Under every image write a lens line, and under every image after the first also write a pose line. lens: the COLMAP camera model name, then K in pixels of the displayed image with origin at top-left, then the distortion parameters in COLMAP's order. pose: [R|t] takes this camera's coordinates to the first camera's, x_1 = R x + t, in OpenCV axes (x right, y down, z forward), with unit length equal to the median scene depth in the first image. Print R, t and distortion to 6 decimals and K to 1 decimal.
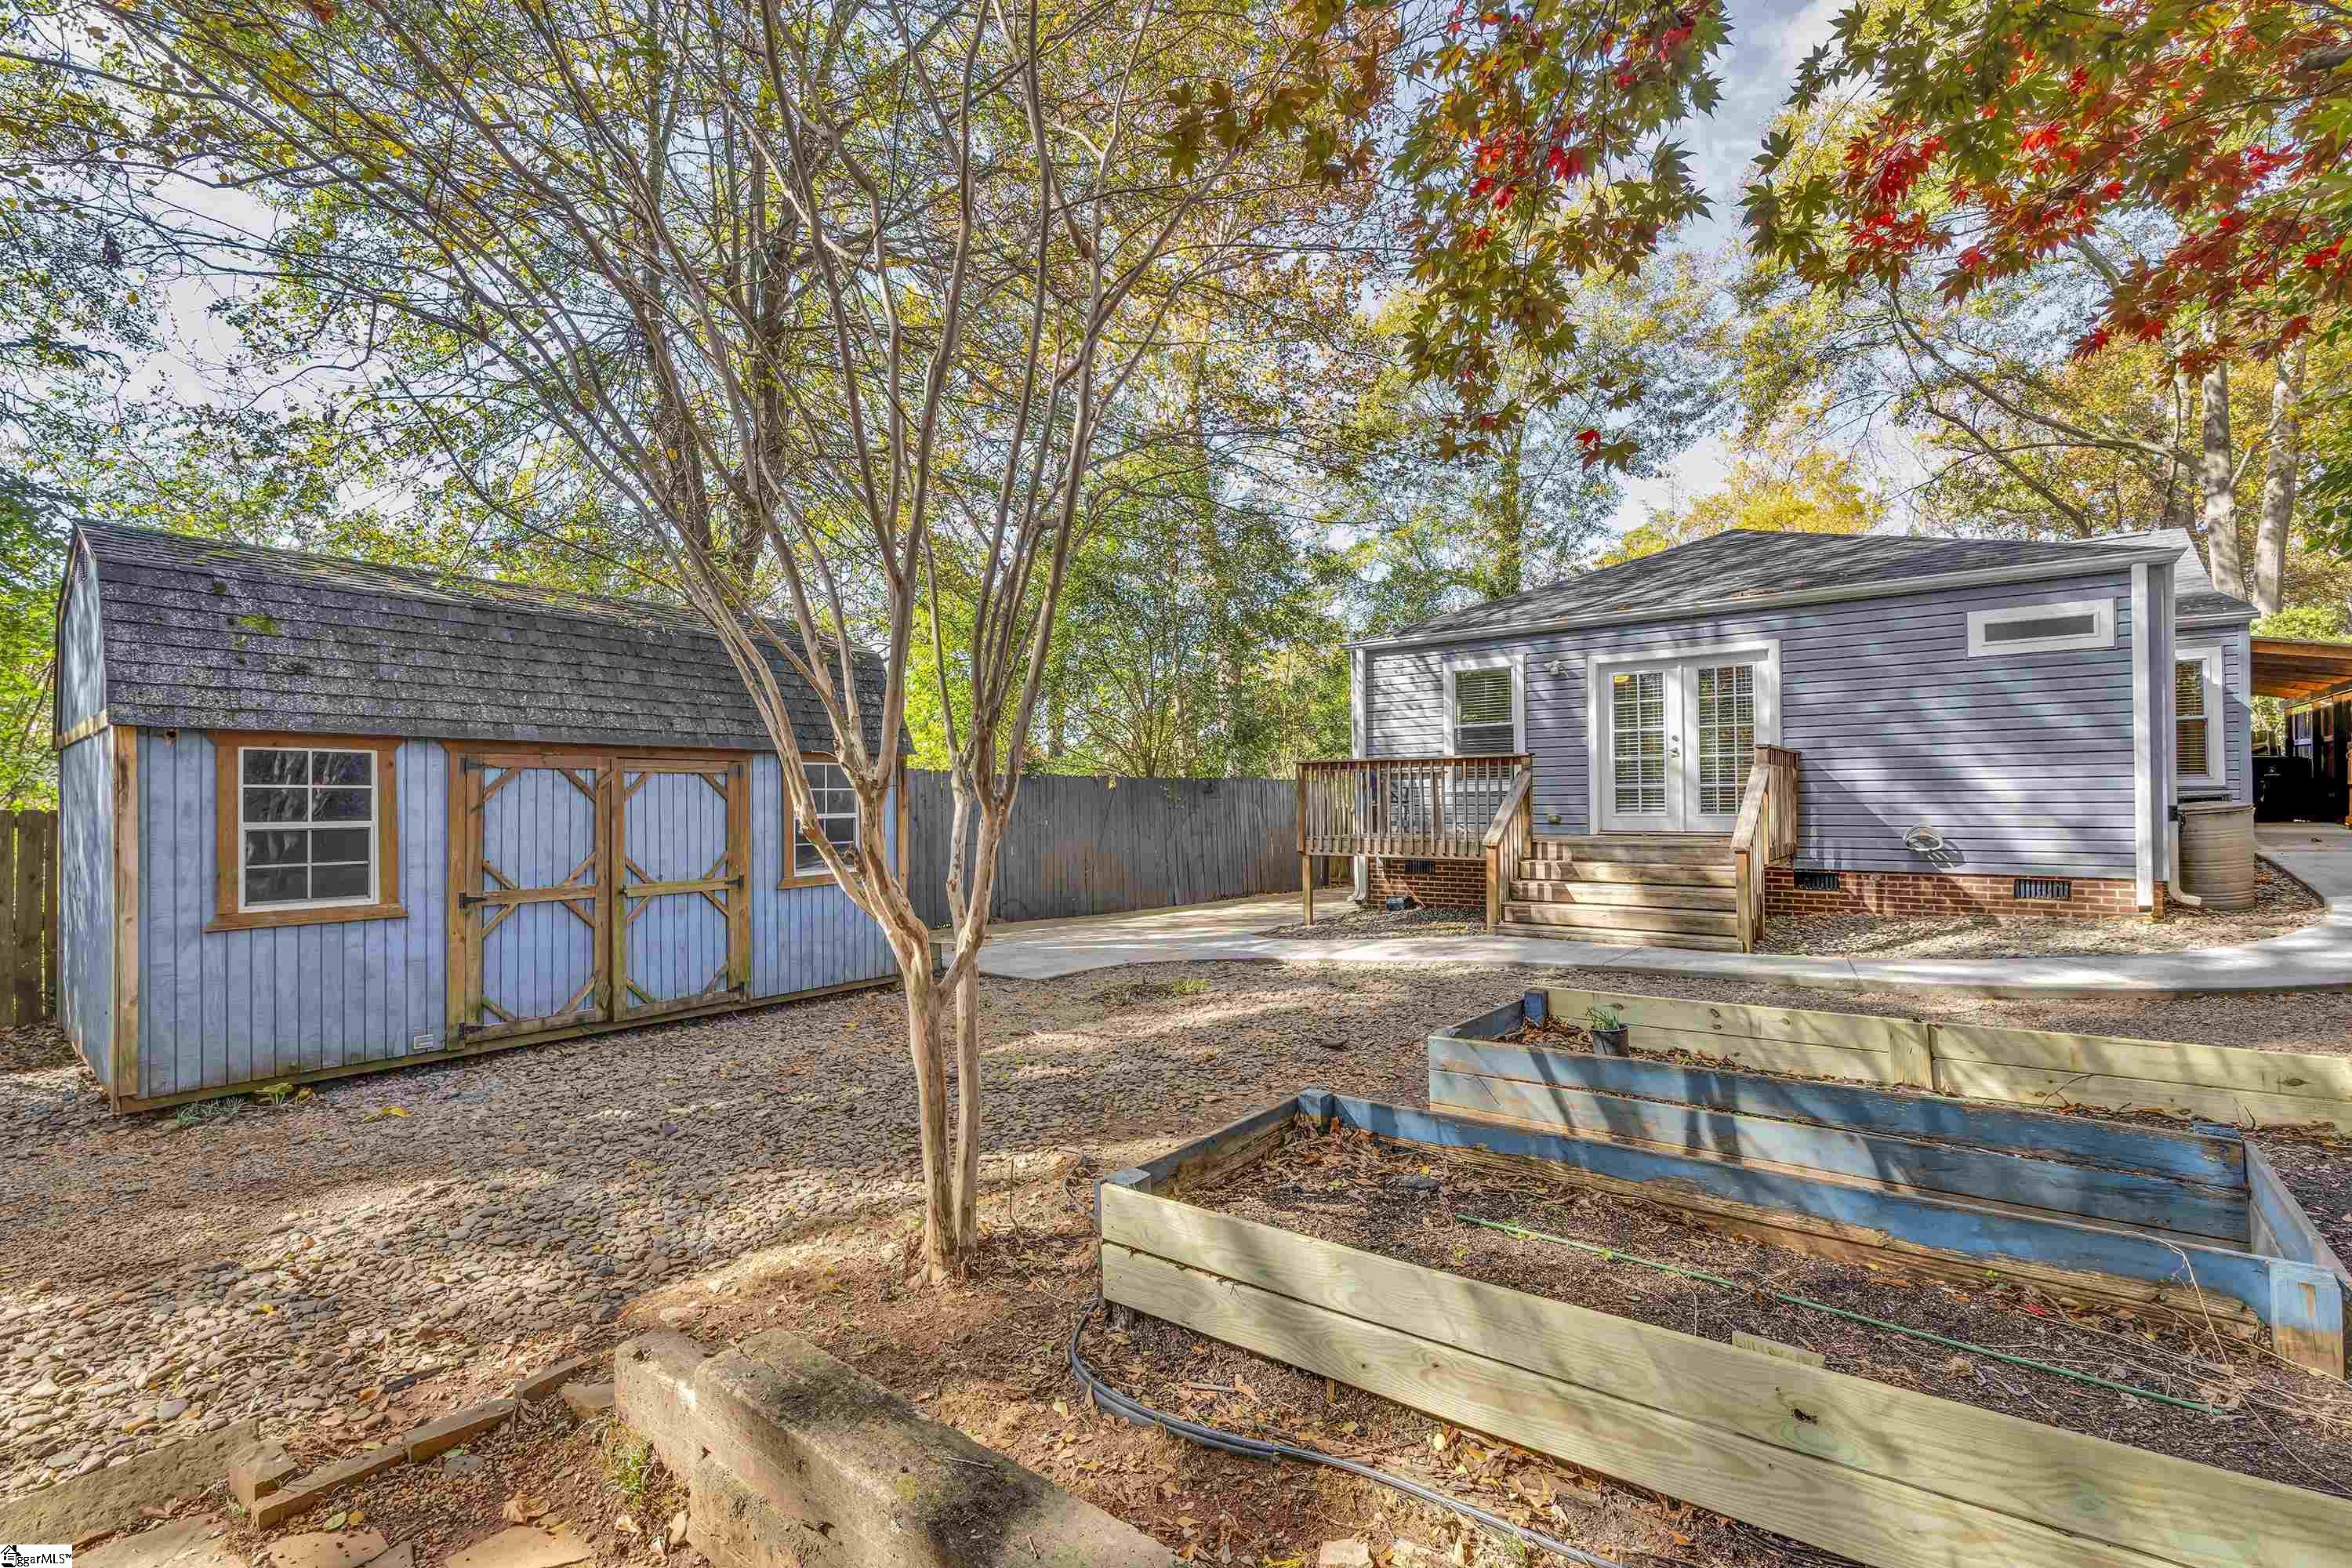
lens RADIAL K [[1034.8, 0, 1174.4], [0, 1034.8, 789.1], [0, 0, 1]] dist [-0.001197, 0.000225]
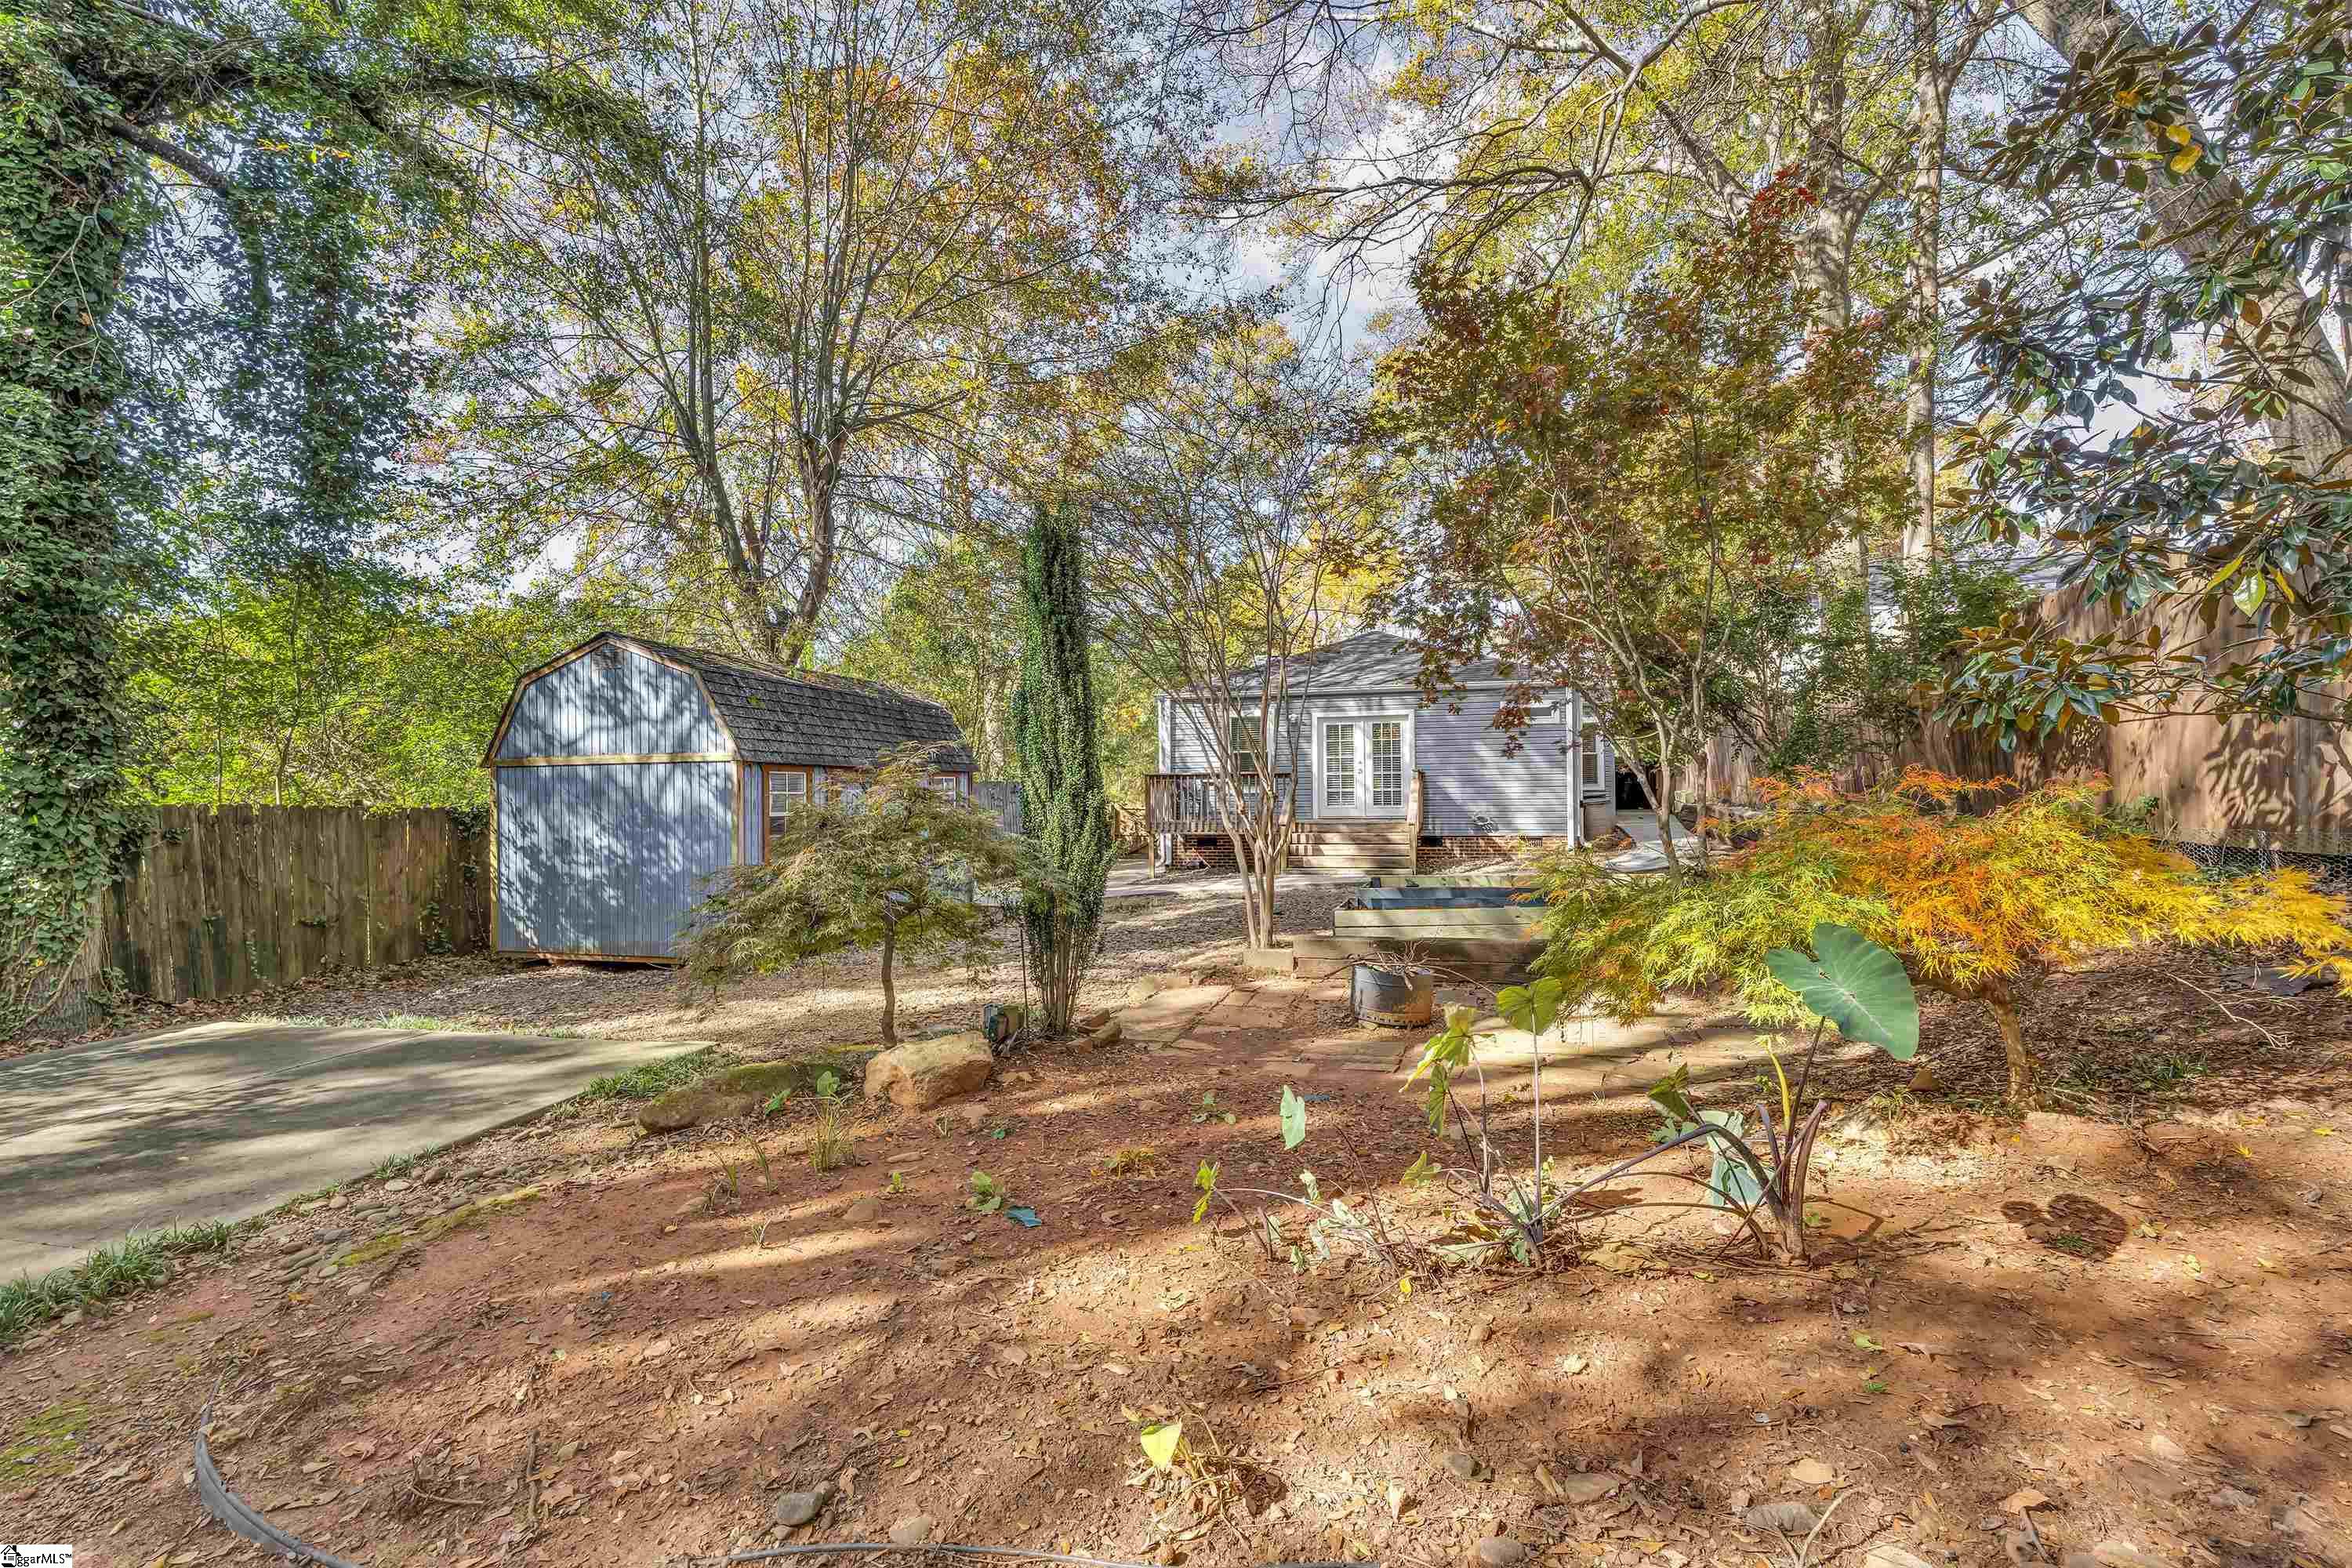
lens RADIAL K [[1055.2, 0, 1170.7], [0, 1055.2, 783.3], [0, 0, 1]] dist [-0.000324, 0.000105]
pose [[0.924499, 0.003030, 0.381173, -0.492499], [-0.001455, 0.999989, -0.004422, -0.006629], [-0.381182, 0.003534, 0.924493, -0.525365]]
